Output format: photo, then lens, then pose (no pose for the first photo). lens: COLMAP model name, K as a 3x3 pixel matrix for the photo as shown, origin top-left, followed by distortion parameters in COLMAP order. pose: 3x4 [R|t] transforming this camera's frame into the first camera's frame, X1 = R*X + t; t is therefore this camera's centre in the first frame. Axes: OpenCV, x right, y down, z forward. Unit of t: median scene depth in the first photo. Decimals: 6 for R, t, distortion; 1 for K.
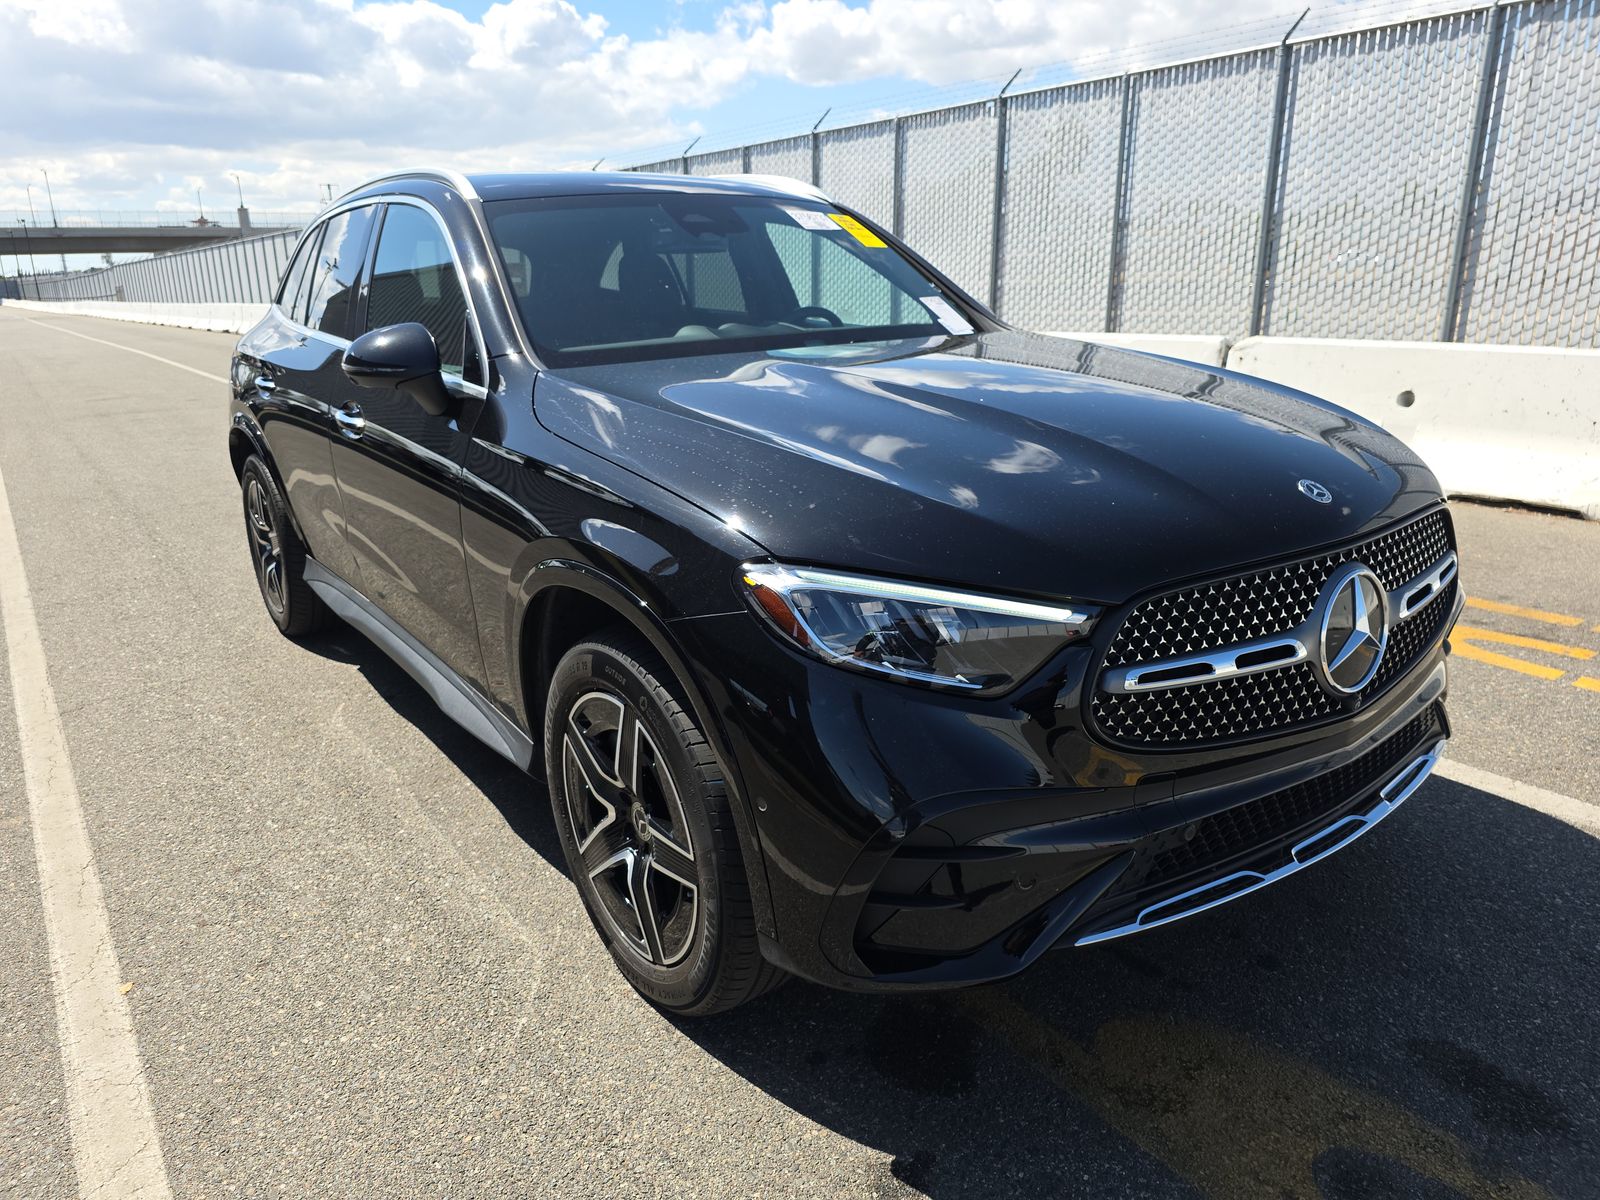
lens RADIAL K [[1158.9, 0, 800.0], [0, 1158.9, 600.0], [0, 0, 1]] dist [0.118068, -0.086612]
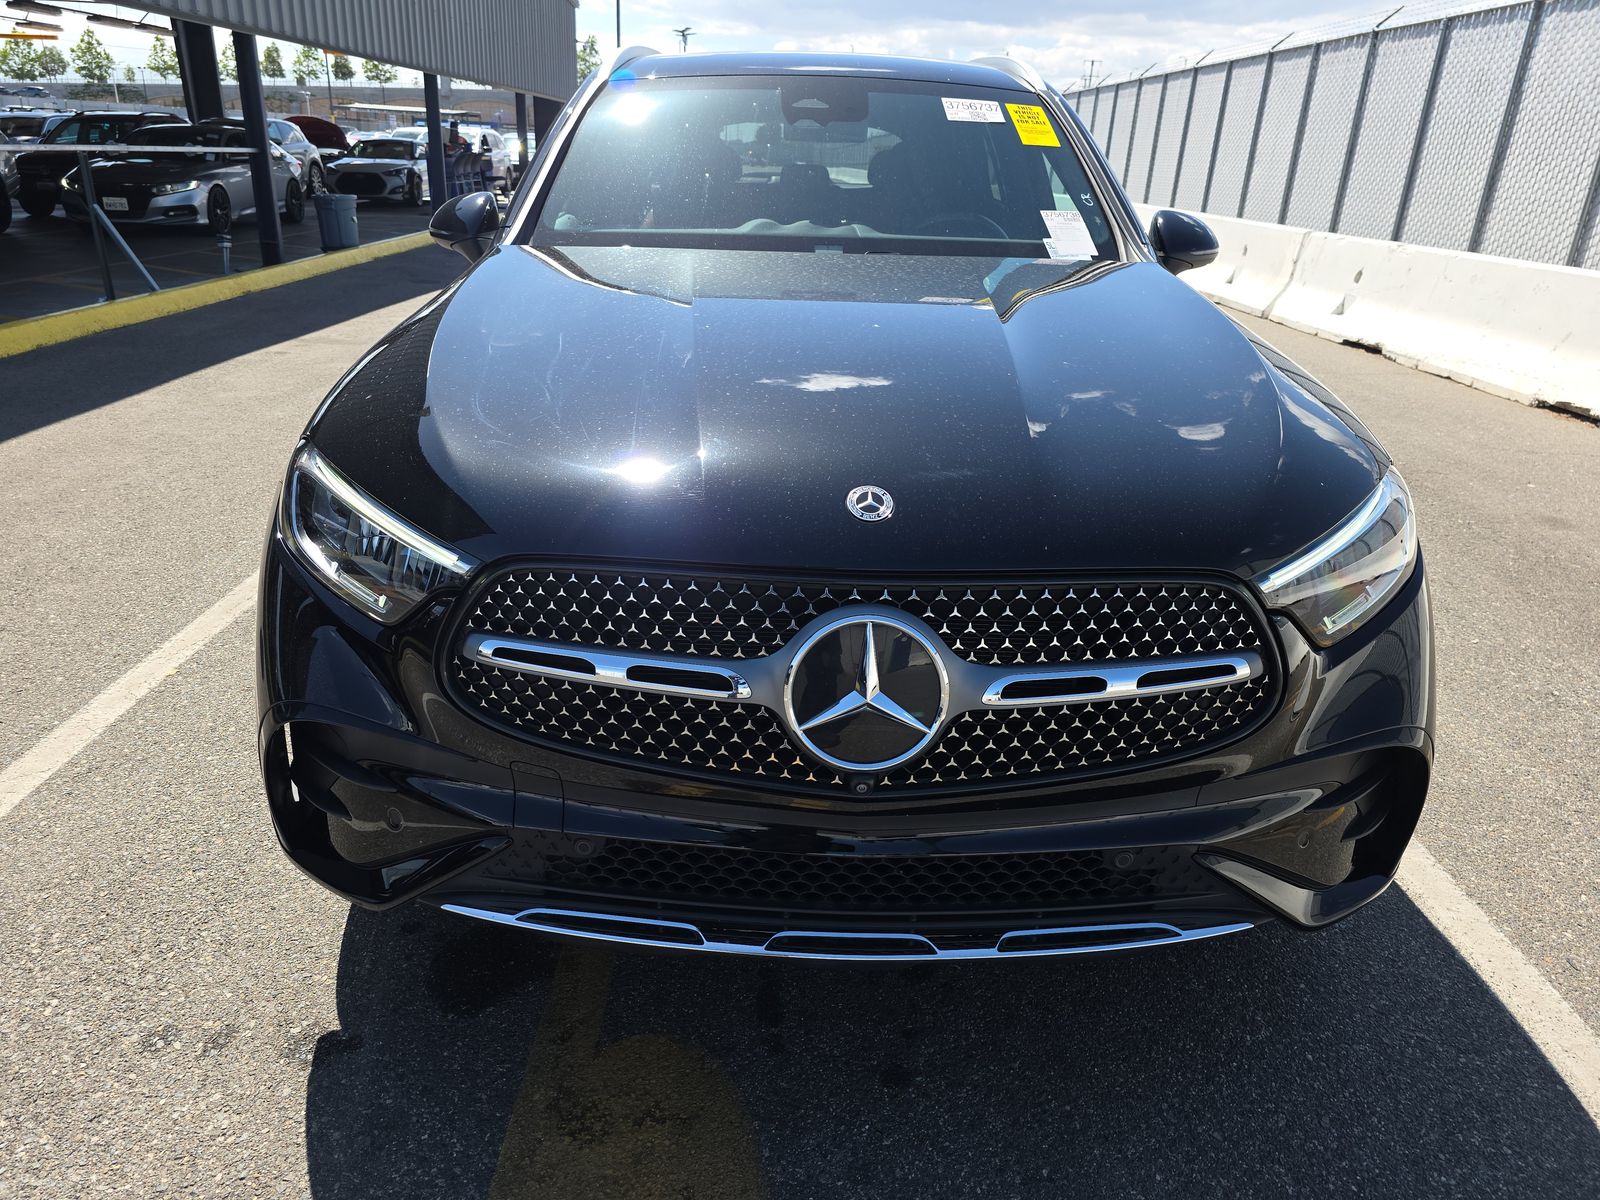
lens RADIAL K [[1158.9, 0, 800.0], [0, 1158.9, 600.0], [0, 0, 1]] dist [0.118068, -0.086612]
pose [[0.803059, 0.276615, -0.527806, 0.761552], [-0.229633, 0.960977, 0.154246, -0.129315], [0.549877, -0.002667, 0.835241, 0.323671]]
